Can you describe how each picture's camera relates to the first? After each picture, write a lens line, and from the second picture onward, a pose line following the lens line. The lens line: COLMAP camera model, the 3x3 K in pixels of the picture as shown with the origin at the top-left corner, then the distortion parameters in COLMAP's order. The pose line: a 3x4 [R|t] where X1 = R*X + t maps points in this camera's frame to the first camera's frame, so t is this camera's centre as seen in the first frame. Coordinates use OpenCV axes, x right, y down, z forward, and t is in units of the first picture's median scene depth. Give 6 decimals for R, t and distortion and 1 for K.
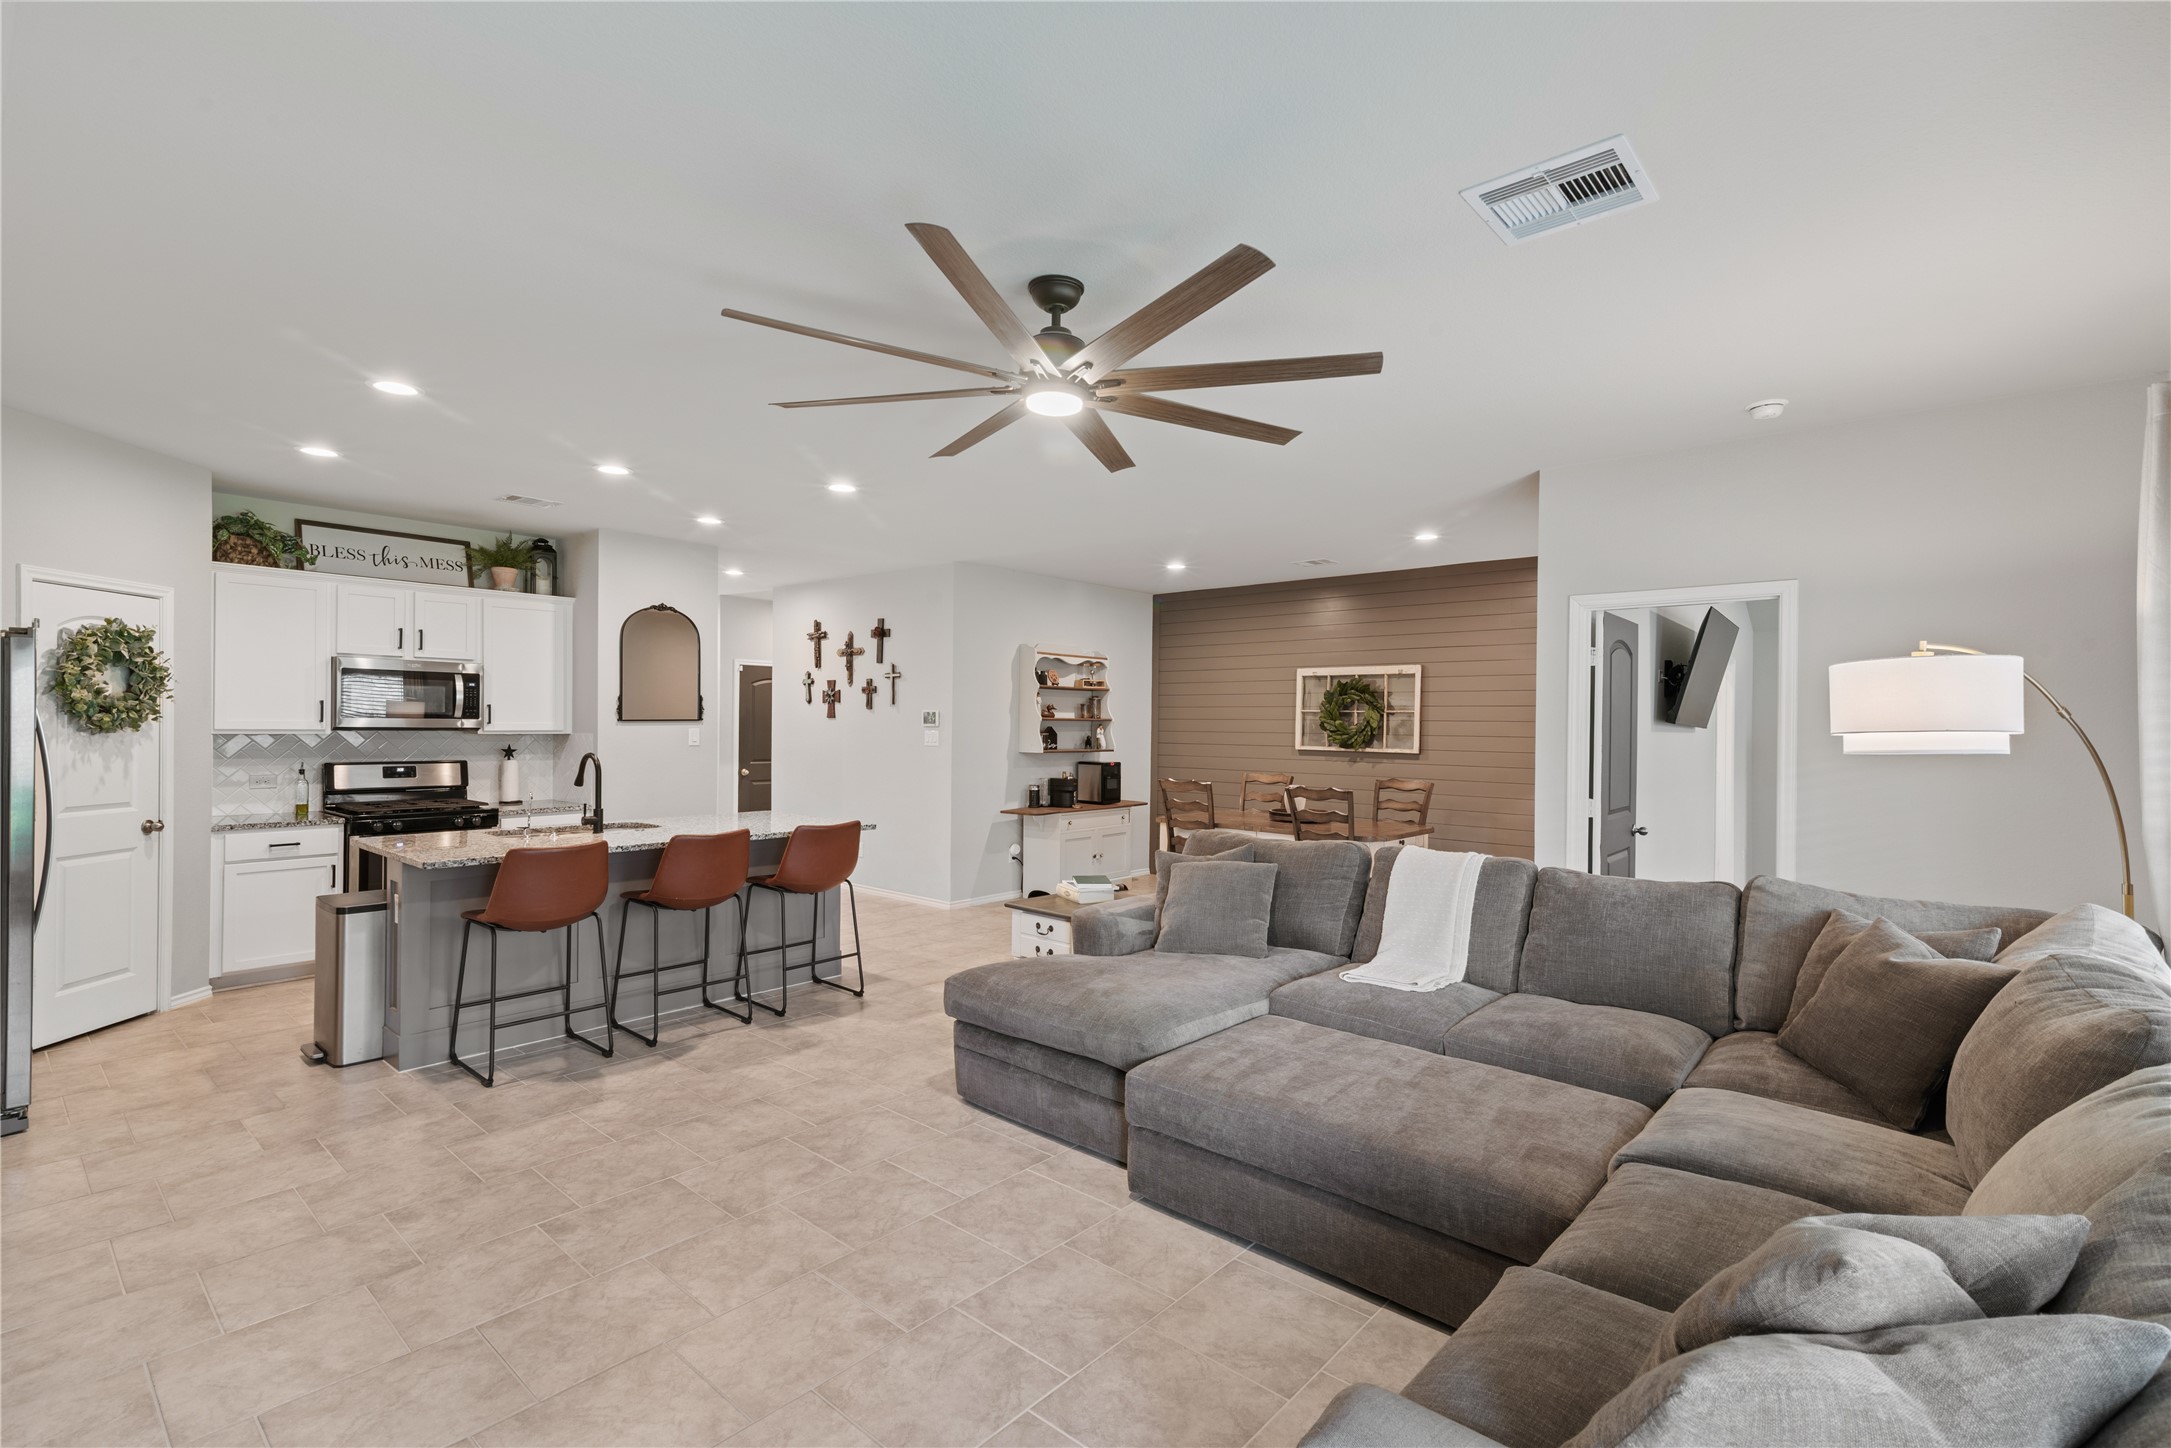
lens RADIAL K [[981.5, 0, 1085.5], [0, 981.5, 724.0], [0, 0, 1]] dist [0.019688, -0.000932]
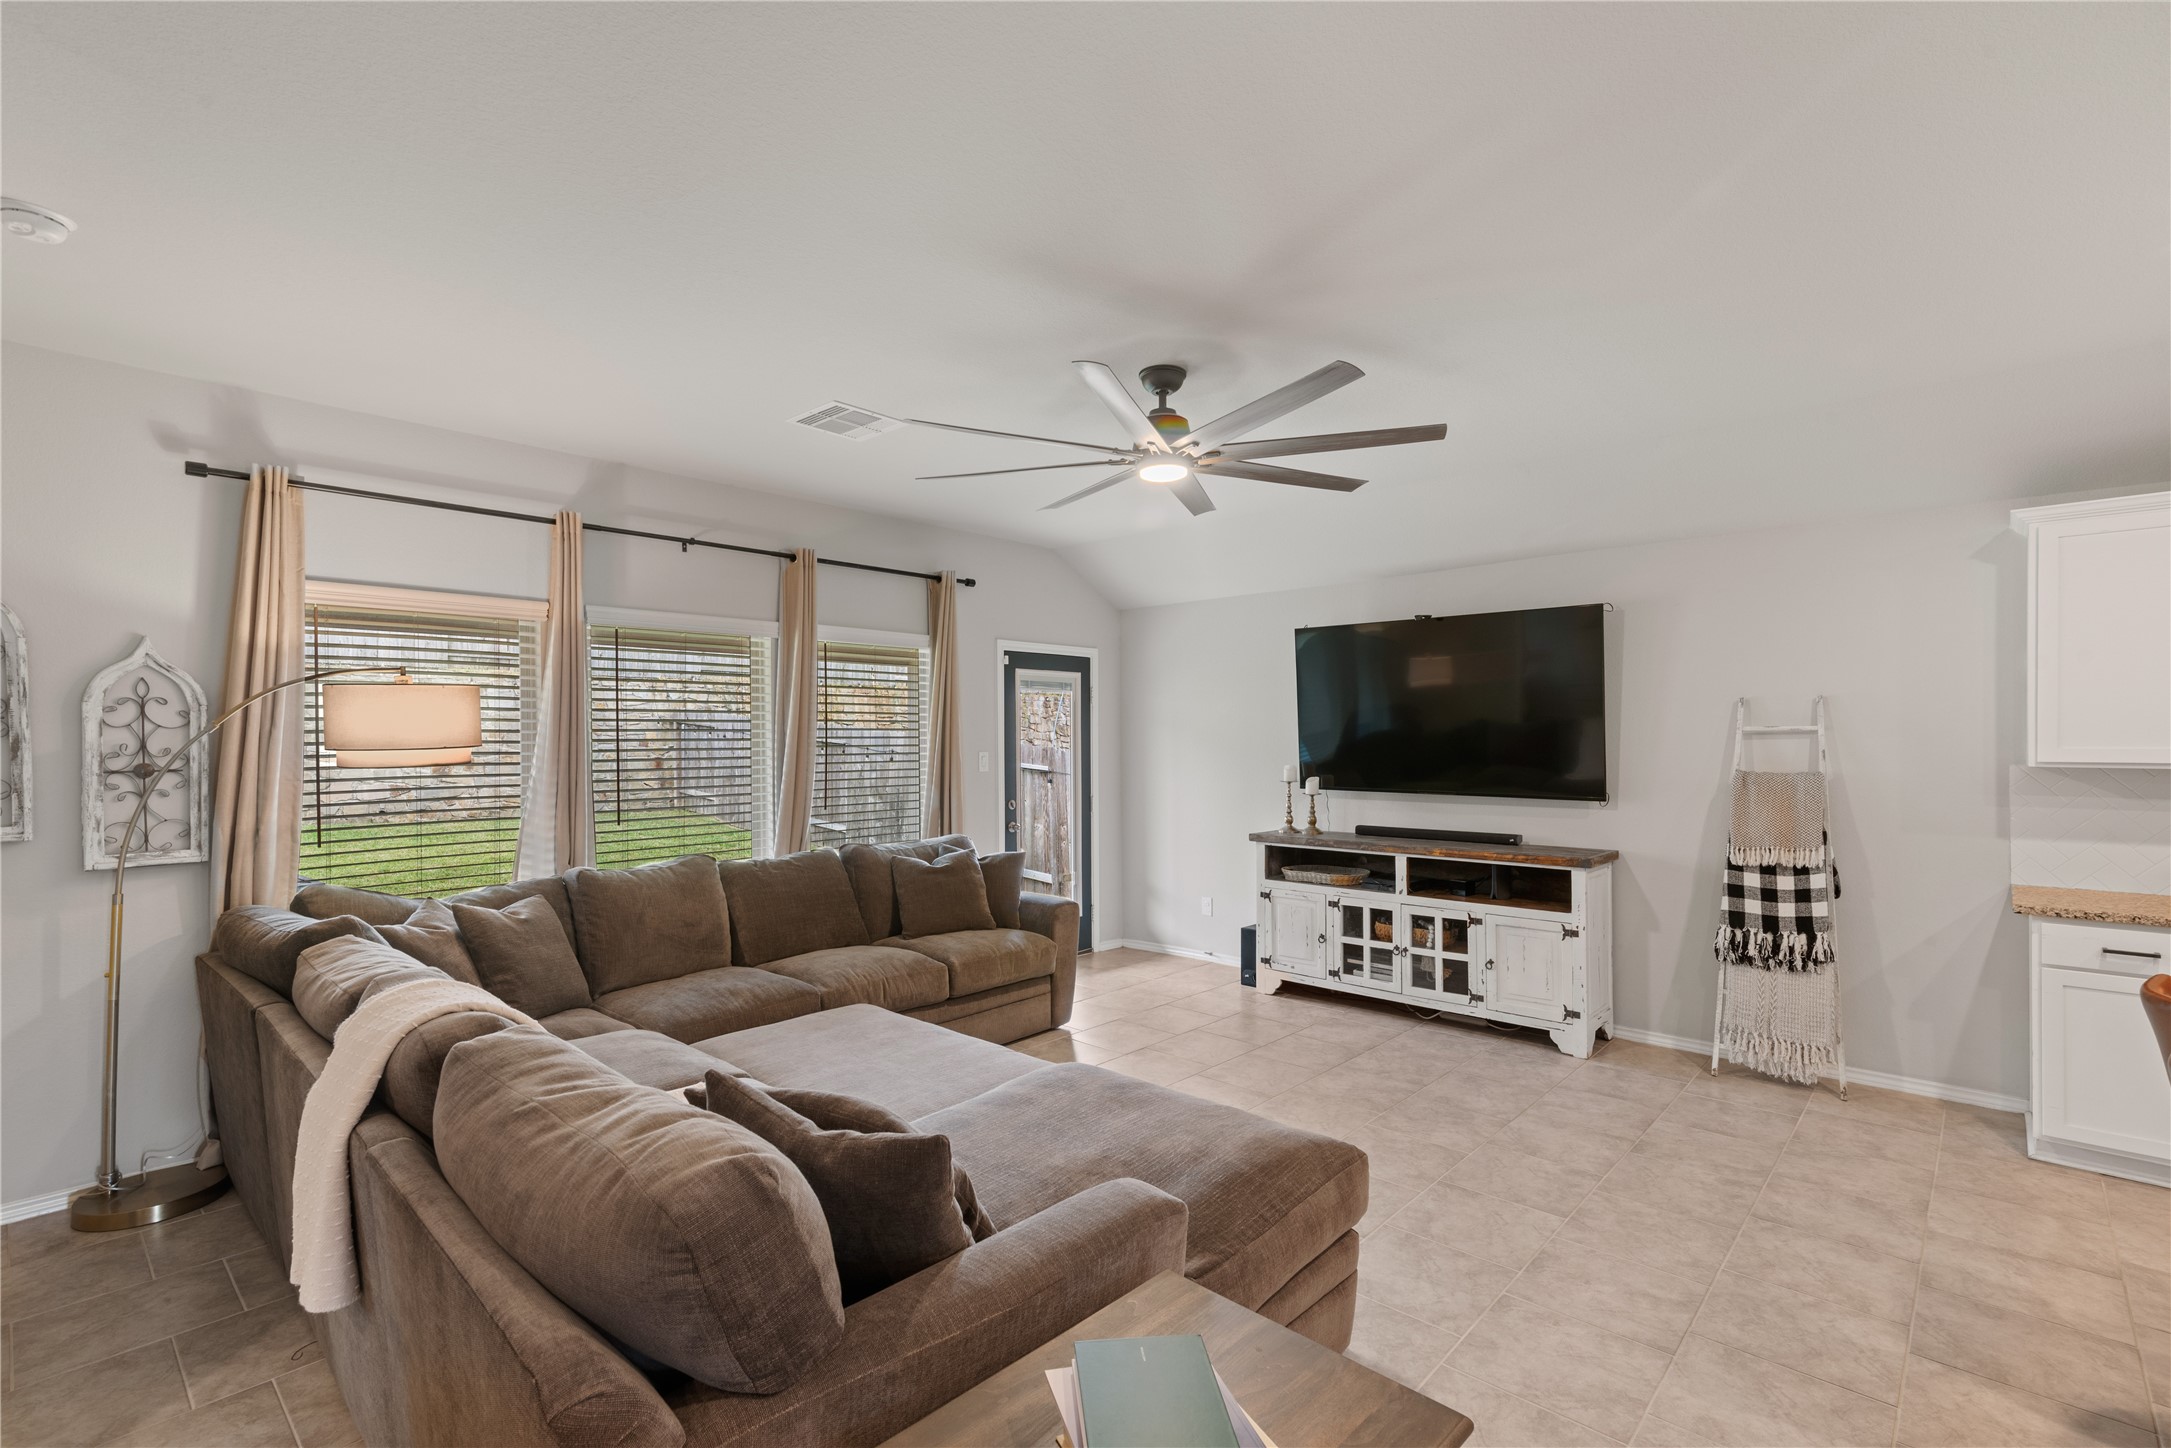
lens RADIAL K [[980.6, 0, 1091.1], [0, 980.6, 741.0], [0, 0, 1]] dist [0.017766, -0.001497]
pose [[-0.999805, -0.005952, 0.018820, 0.011292], [-0.005877, 0.999975, 0.004014, -0.003036], [-0.018843, 0.003903, -0.999815, 0.791773]]
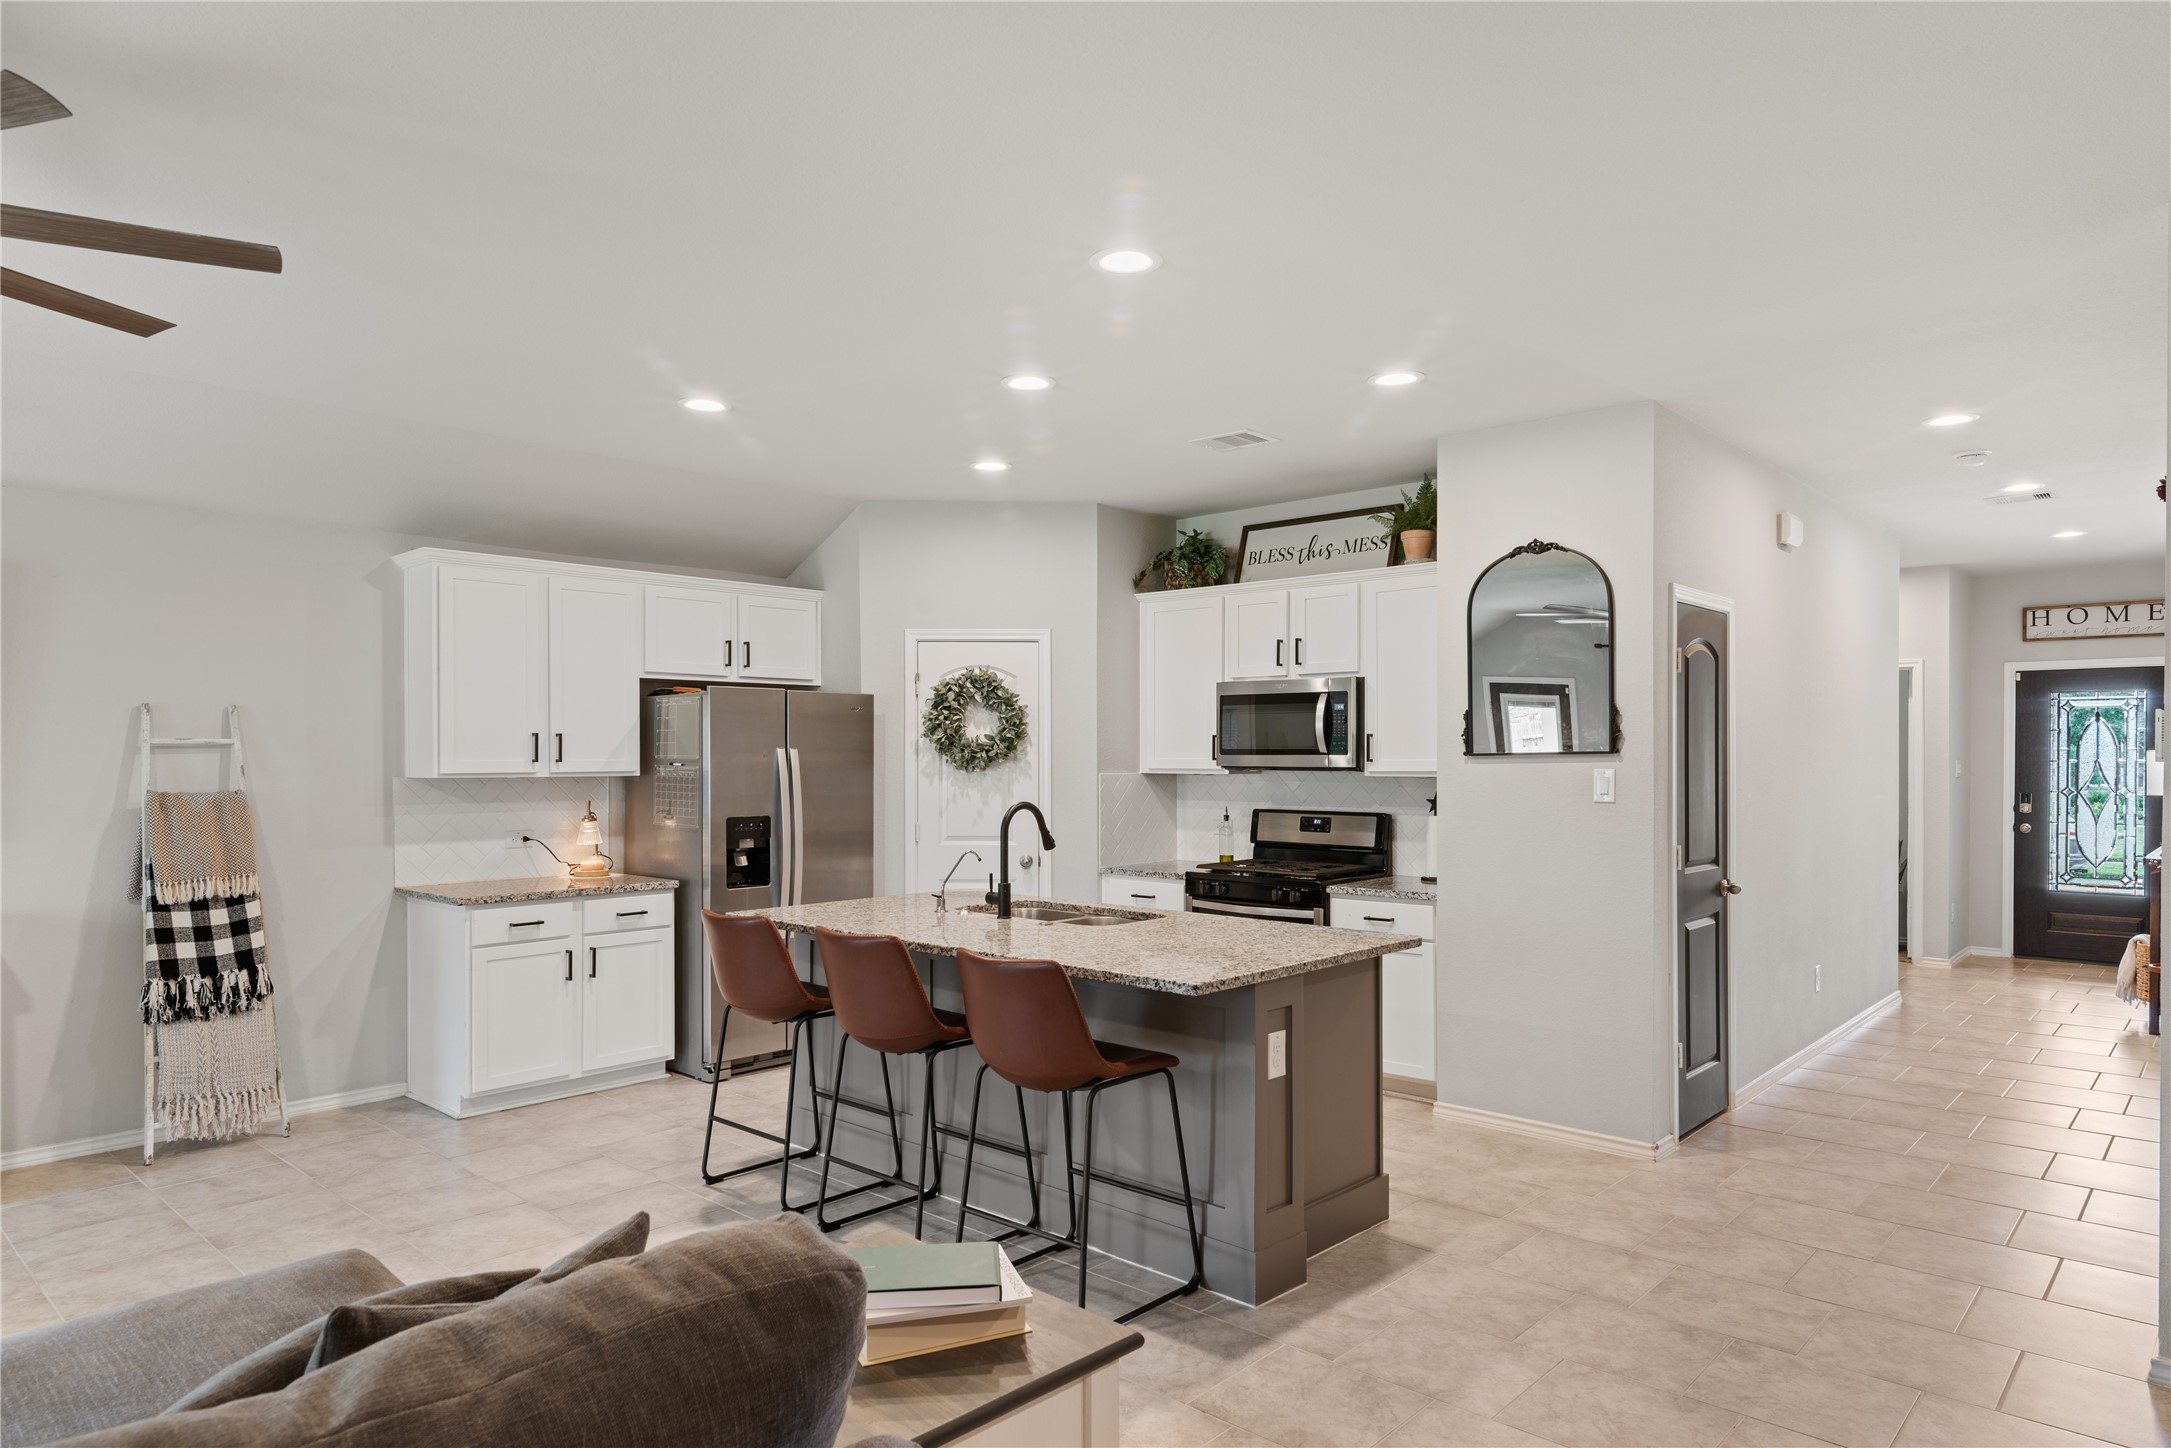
lens RADIAL K [[1295.9, 0, 1088.2], [0, 1295.9, 756.0], [0, 0, 1]] dist [0.007780, -0.000641]
pose [[-0.017763, -0.008626, -0.999805, 0.258599], [0.001218, 0.999962, -0.008649, 0.002985], [0.999841, -0.001372, -0.017752, 0.674132]]
